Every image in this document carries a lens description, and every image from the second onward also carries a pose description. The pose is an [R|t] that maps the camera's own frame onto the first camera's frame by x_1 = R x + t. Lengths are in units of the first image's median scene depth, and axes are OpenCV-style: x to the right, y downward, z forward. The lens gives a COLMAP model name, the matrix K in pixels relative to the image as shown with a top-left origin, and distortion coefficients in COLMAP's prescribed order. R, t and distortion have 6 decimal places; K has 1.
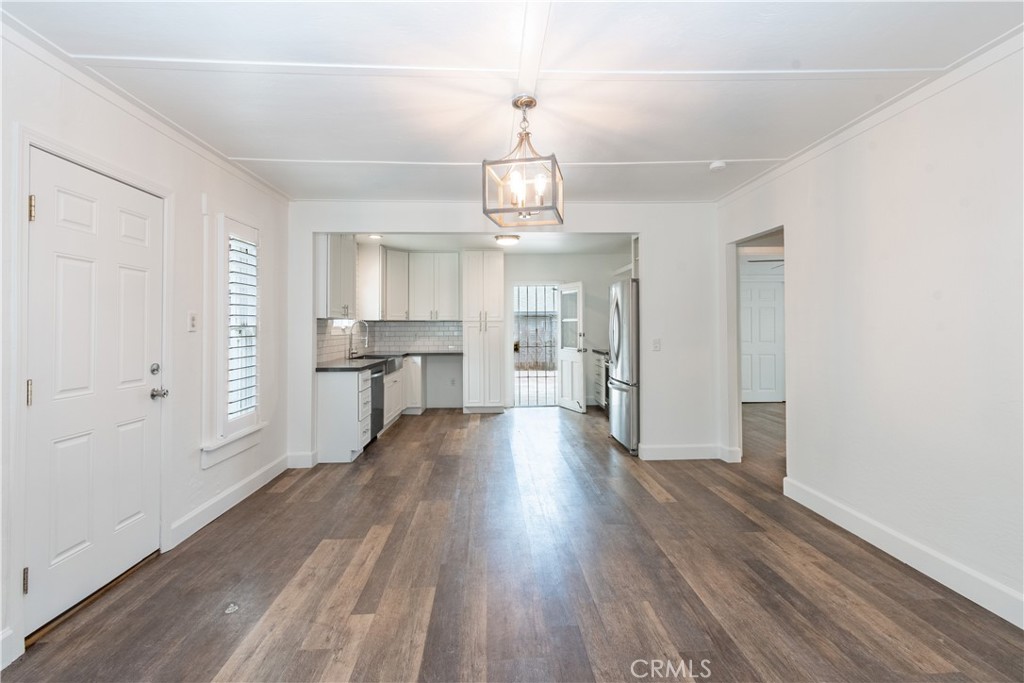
lens RADIAL K [[481.5, 0, 514.7], [0, 481.5, 331.4], [0, 0, 1]] dist [0.002550, 0.000225]
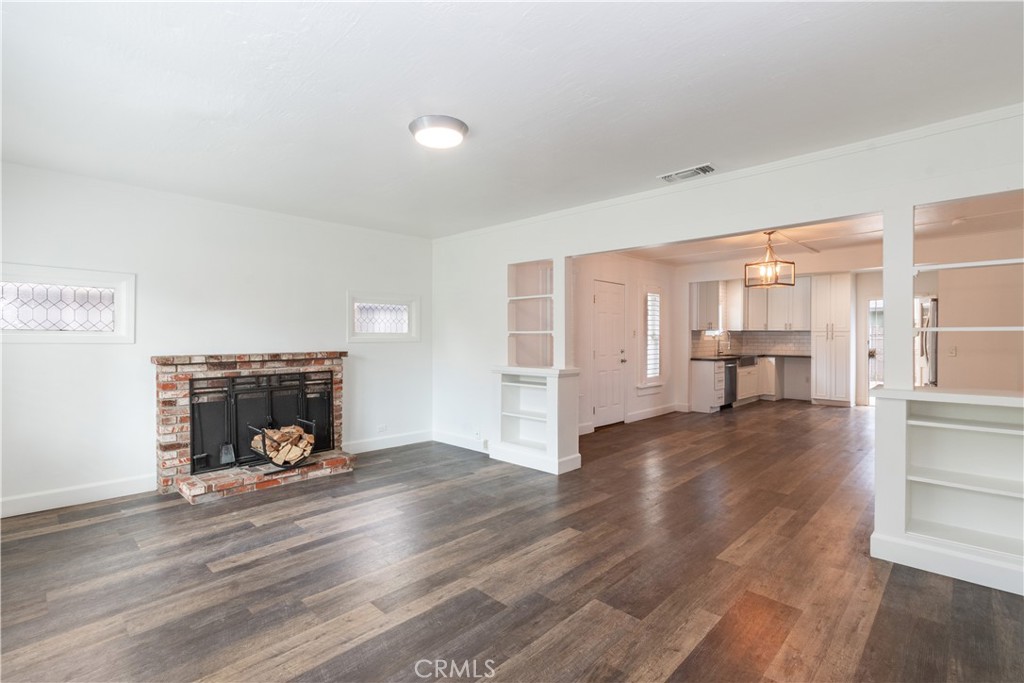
lens RADIAL K [[481.5, 0, 514.7], [0, 481.5, 331.4], [0, 0, 1]] dist [0.002550, 0.000225]
pose [[0.692435, -0.003629, -0.721472, 0.339977], [-0.009314, 0.999859, -0.013970, 0.005769], [0.721421, 0.016393, 0.692303, -0.571263]]
